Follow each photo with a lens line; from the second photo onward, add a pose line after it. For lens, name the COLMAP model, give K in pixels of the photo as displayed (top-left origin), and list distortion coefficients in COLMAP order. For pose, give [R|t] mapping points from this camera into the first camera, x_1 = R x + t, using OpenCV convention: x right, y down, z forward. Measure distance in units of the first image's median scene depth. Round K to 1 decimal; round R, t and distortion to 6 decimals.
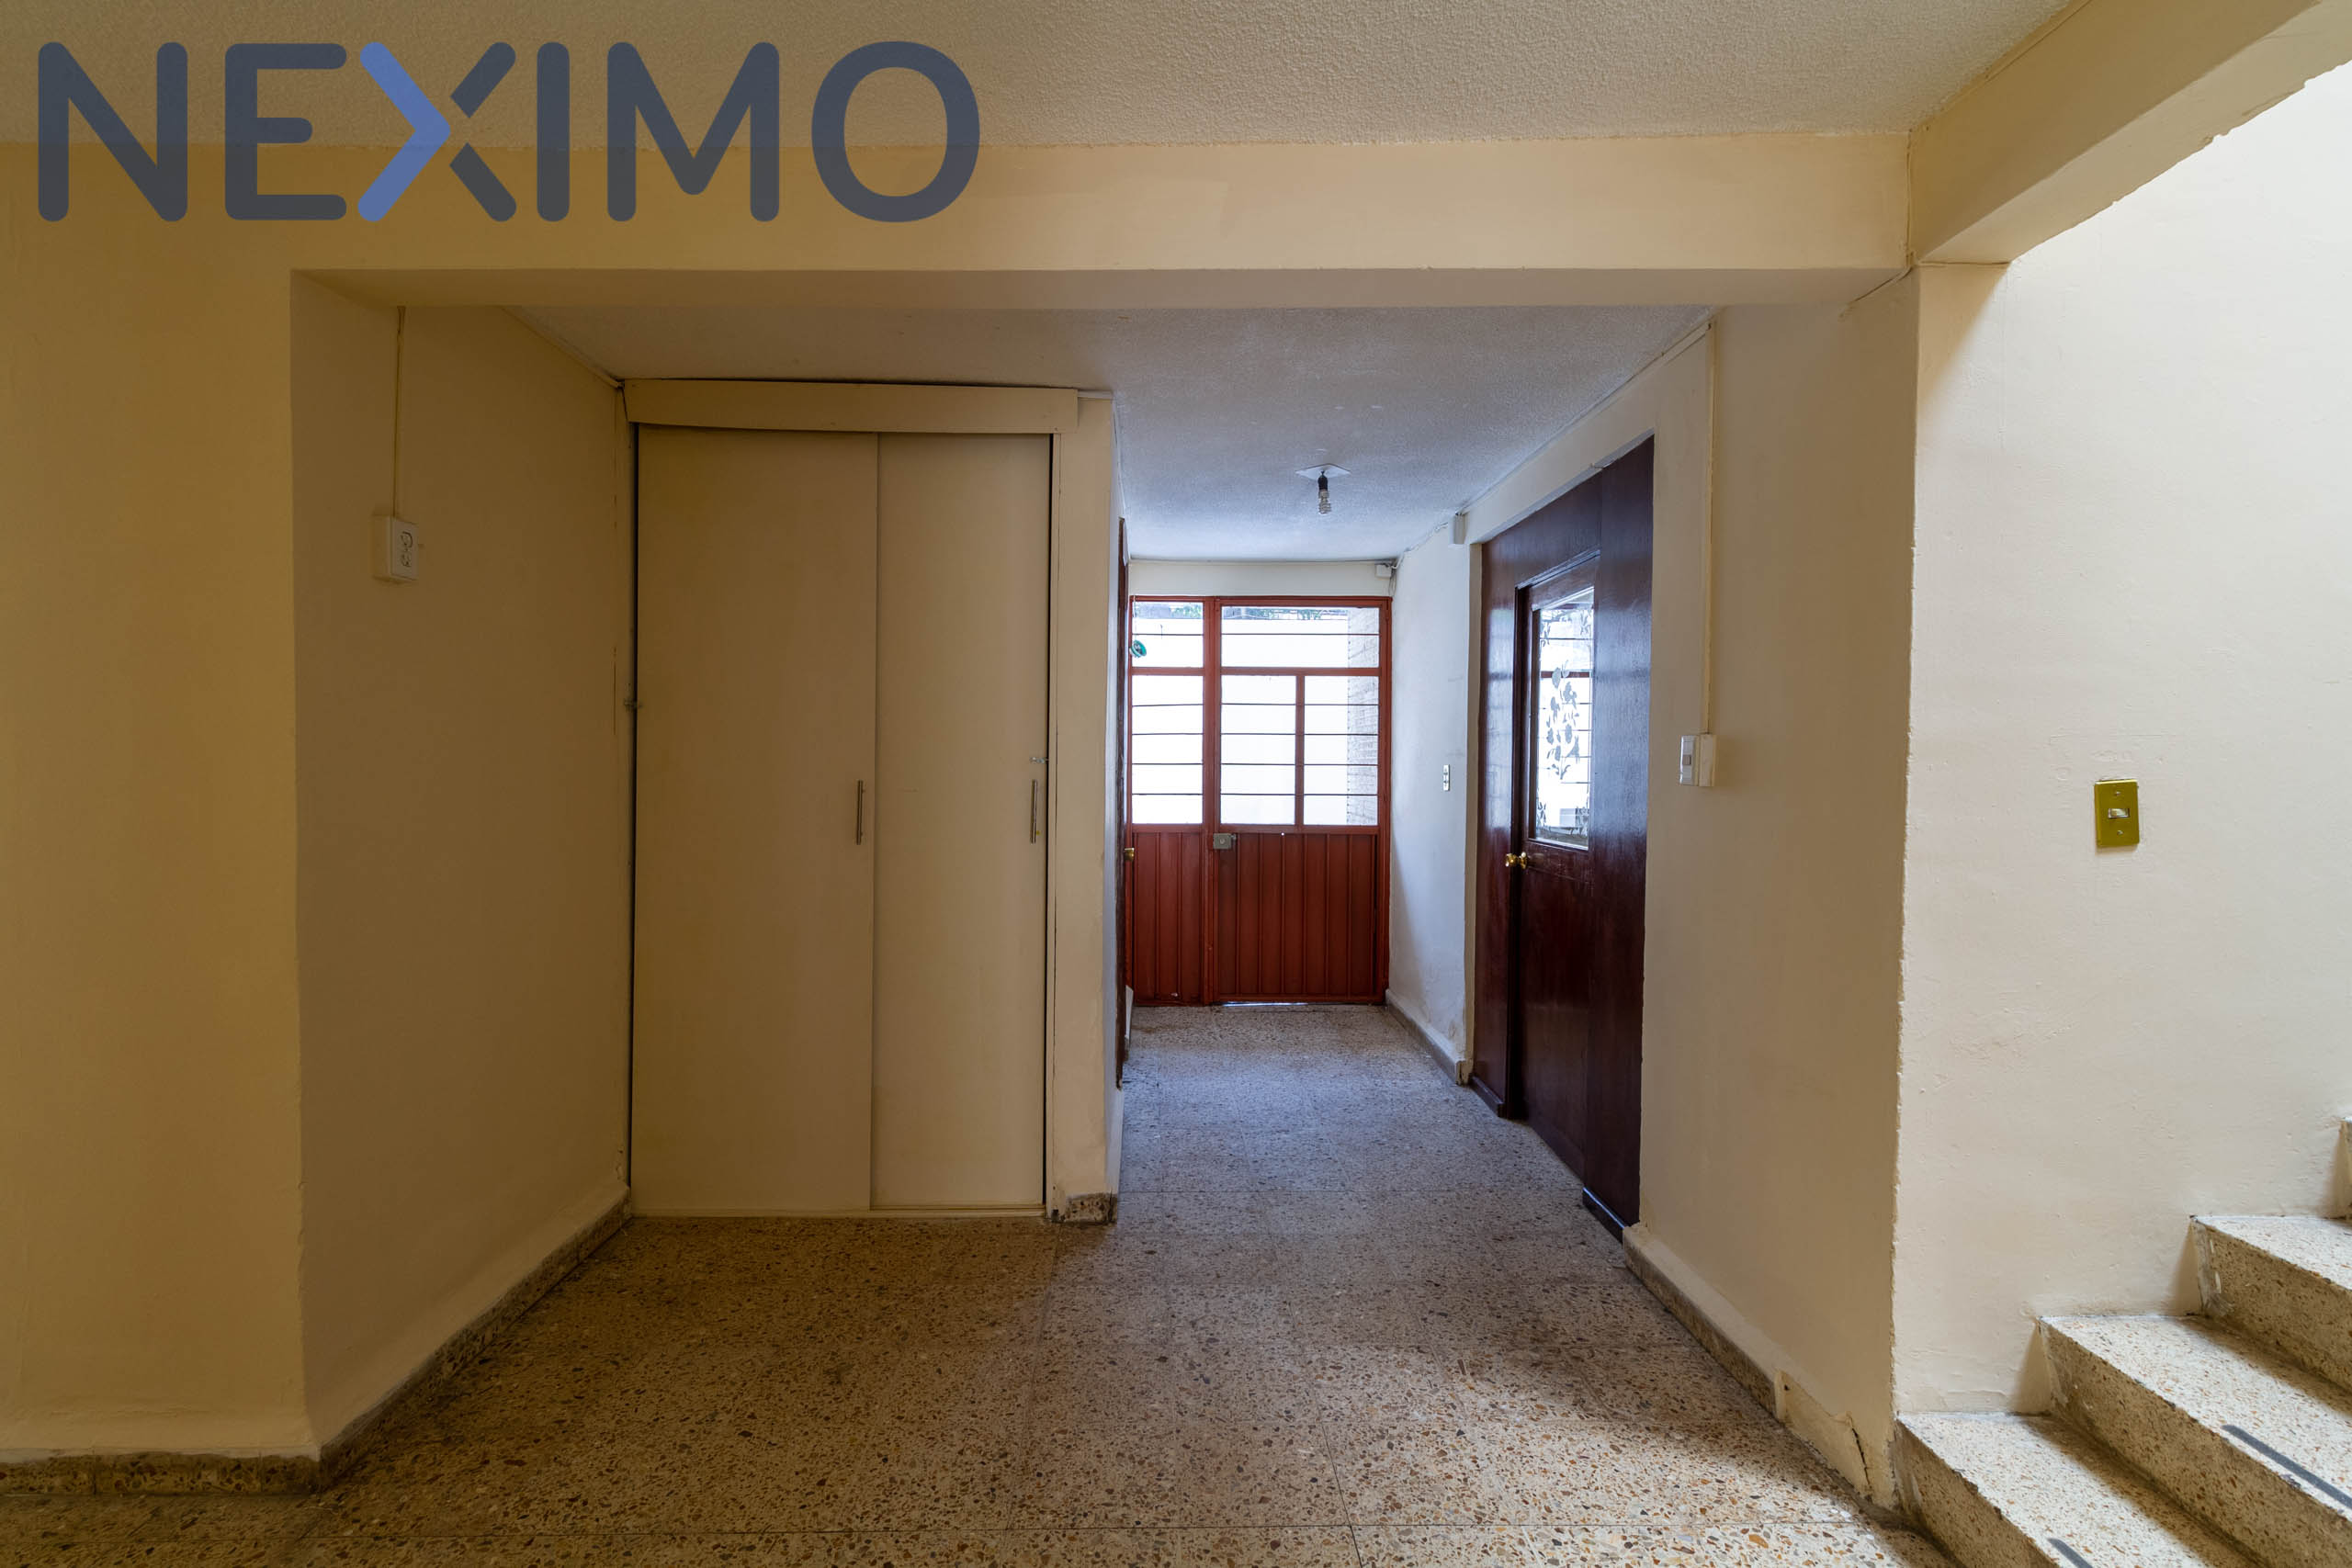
lens RADIAL K [[1090.0, 0, 1170.8], [0, 1090.0, 783.2], [0, 0, 1]] dist [0.001343, 0.000425]
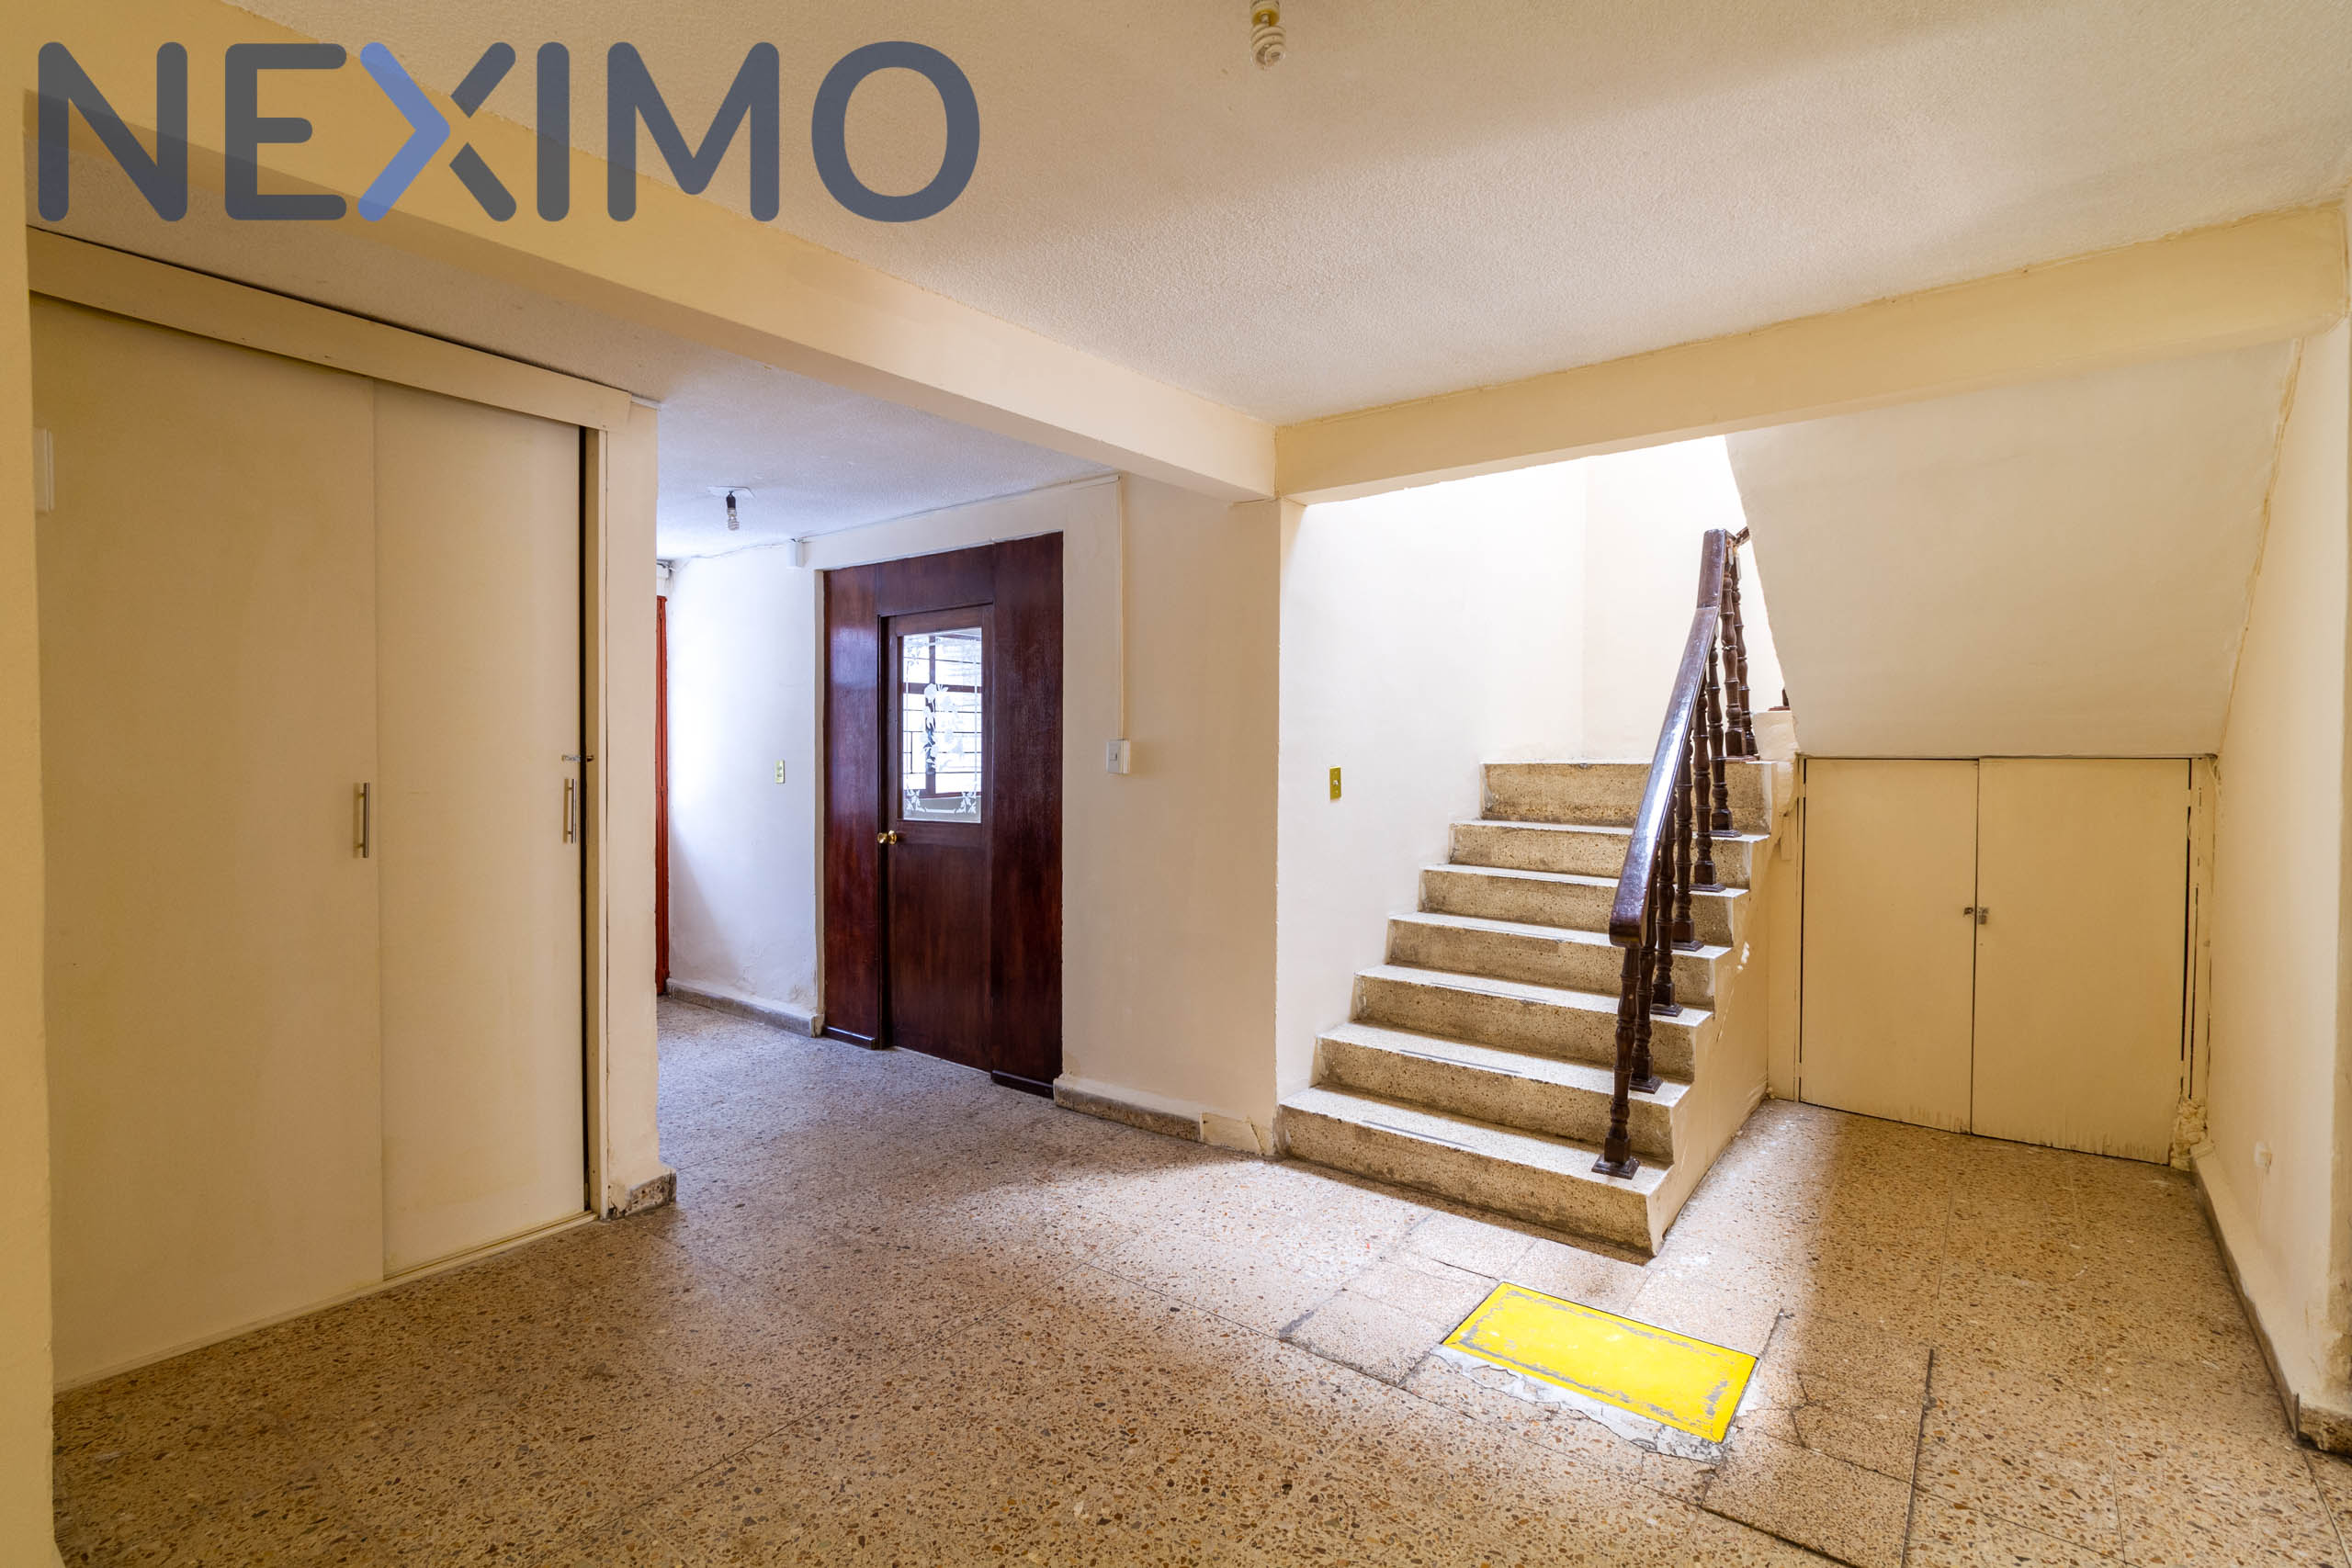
lens RADIAL K [[1090.0, 0, 1170.8], [0, 1090.0, 783.2], [0, 0, 1]] dist [0.001343, 0.000425]
pose [[0.628554, -0.022644, 0.777436, -0.631412], [0.017514, 0.999735, 0.014958, -0.004797], [-0.777569, 0.004214, 0.628784, -0.032998]]
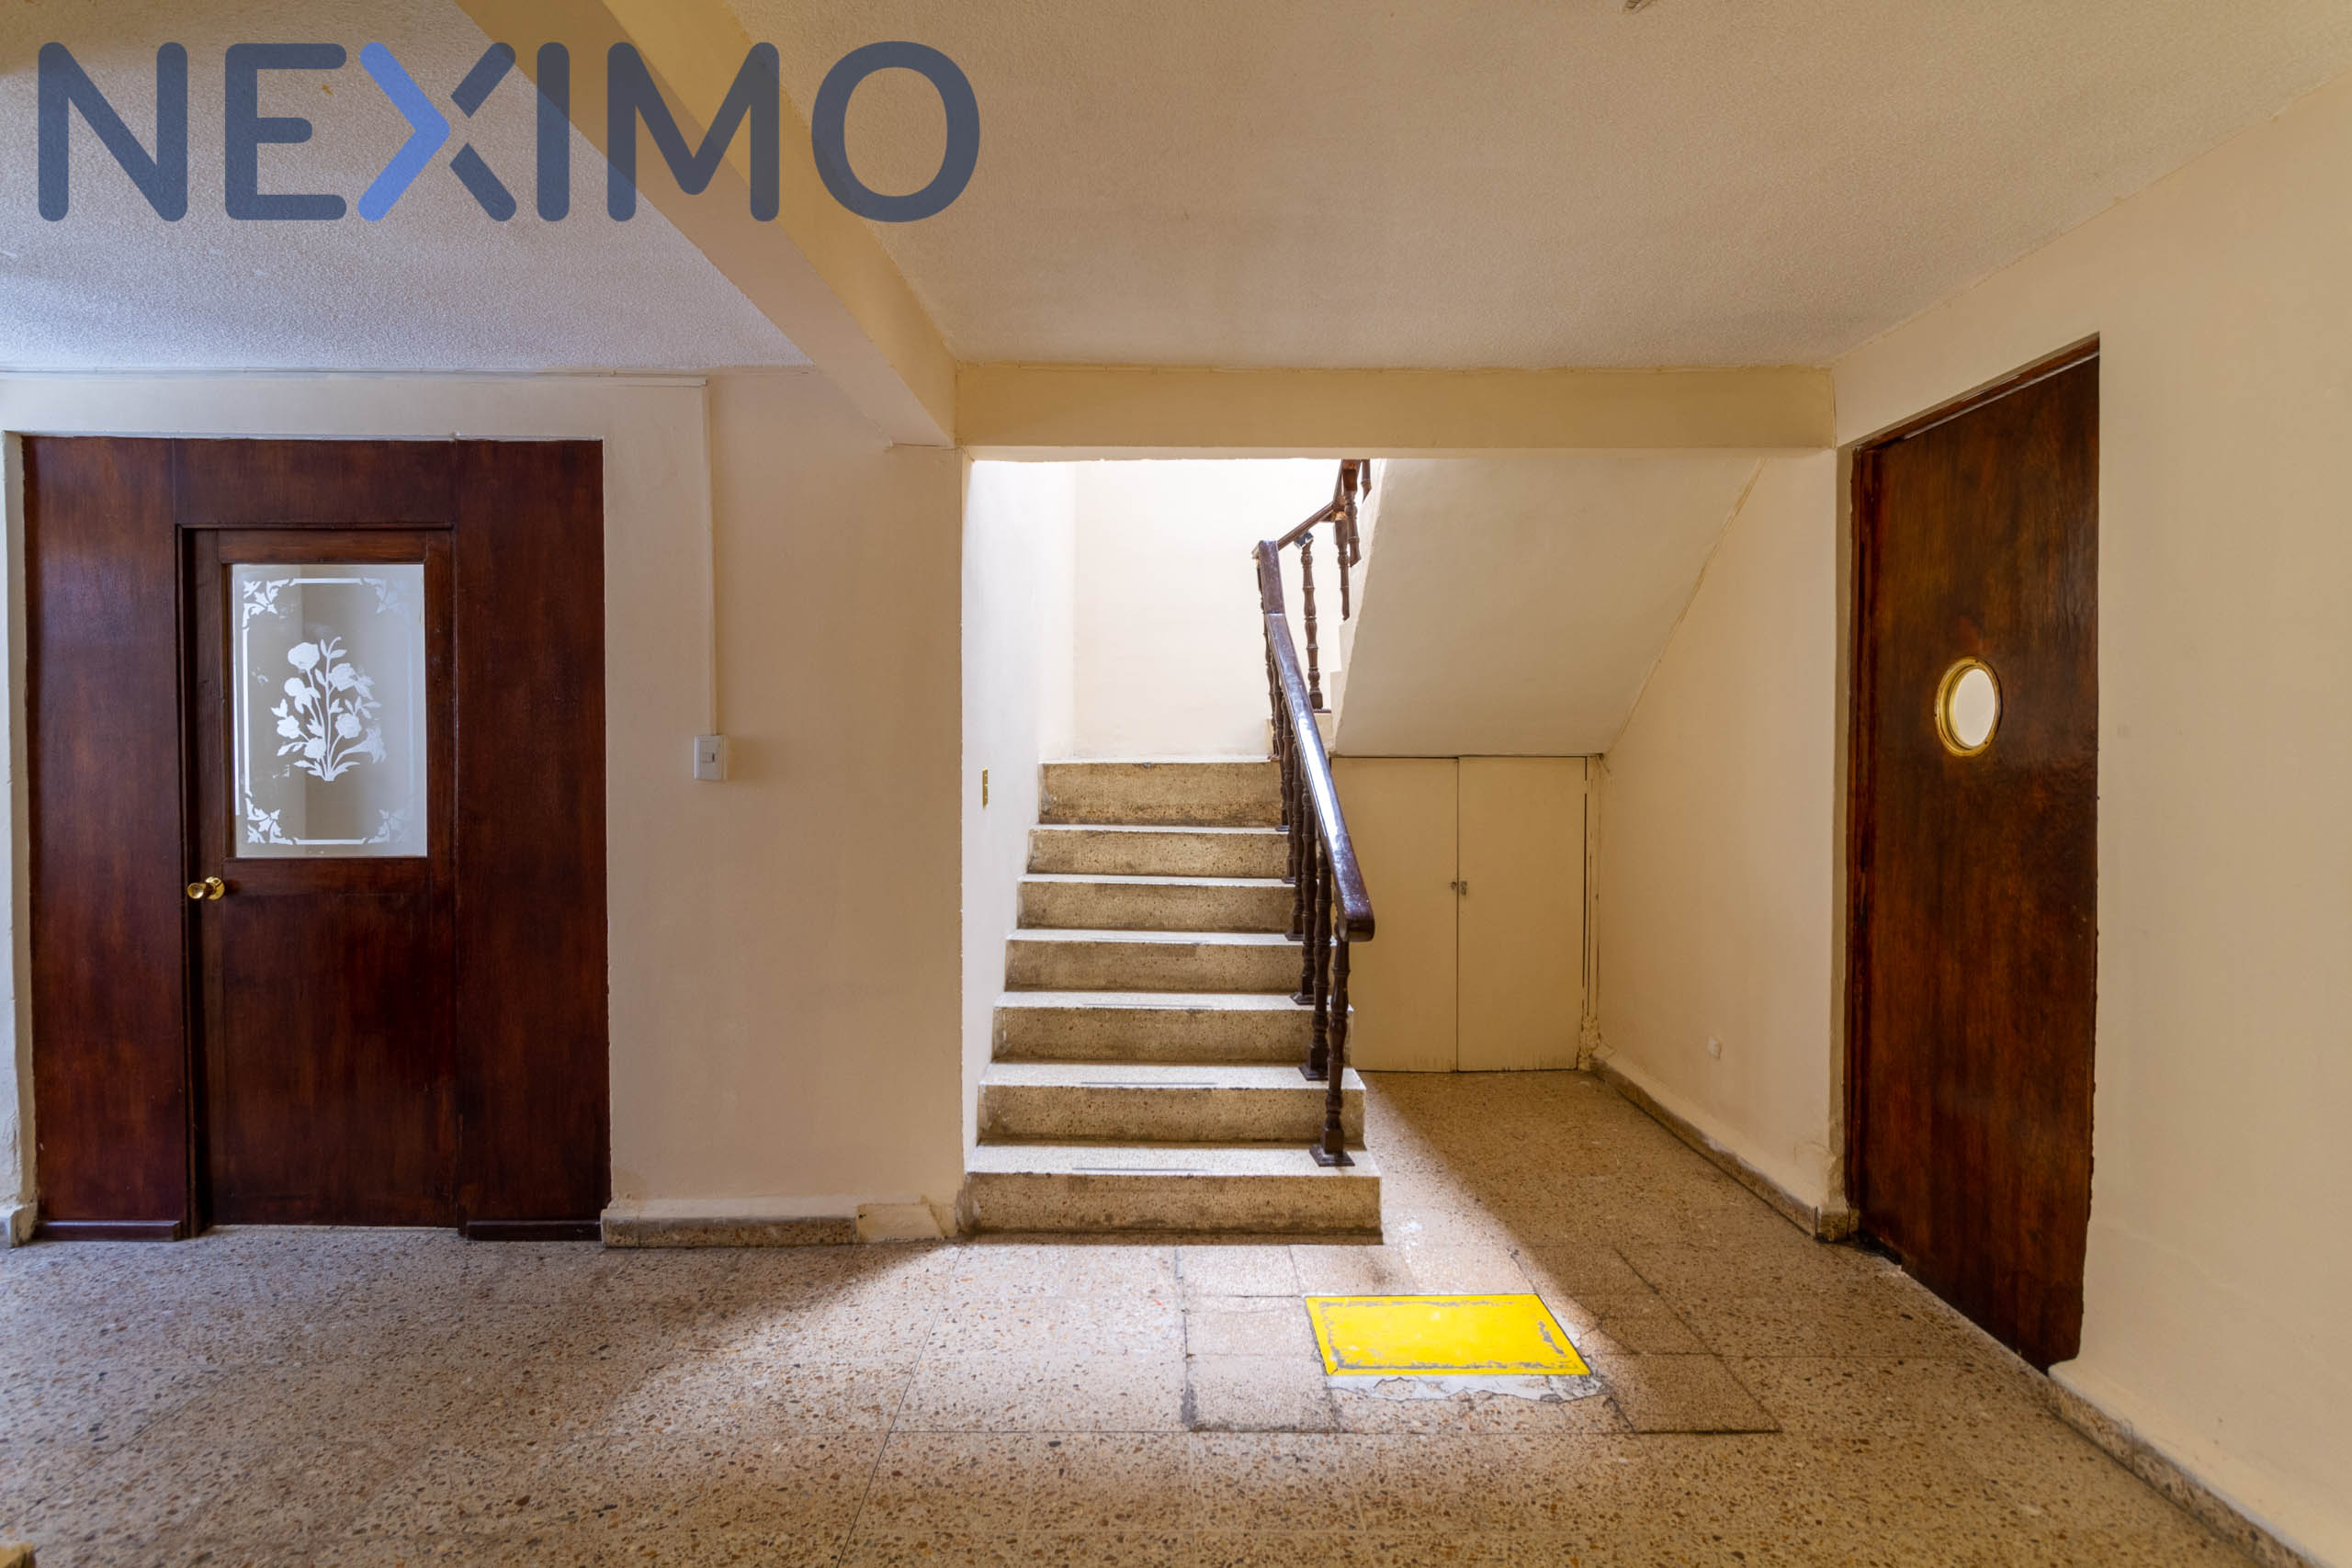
lens RADIAL K [[1191.7, 0, 1176.0], [0, 1191.7, 784.0], [0, 0, 1]] dist [0.001338, 0.000094]
pose [[0.006435, -0.029823, 0.999534, -0.725264], [0.019810, 0.999363, 0.029691, -0.019152], [-0.999783, 0.019610, 0.007021, 0.464683]]
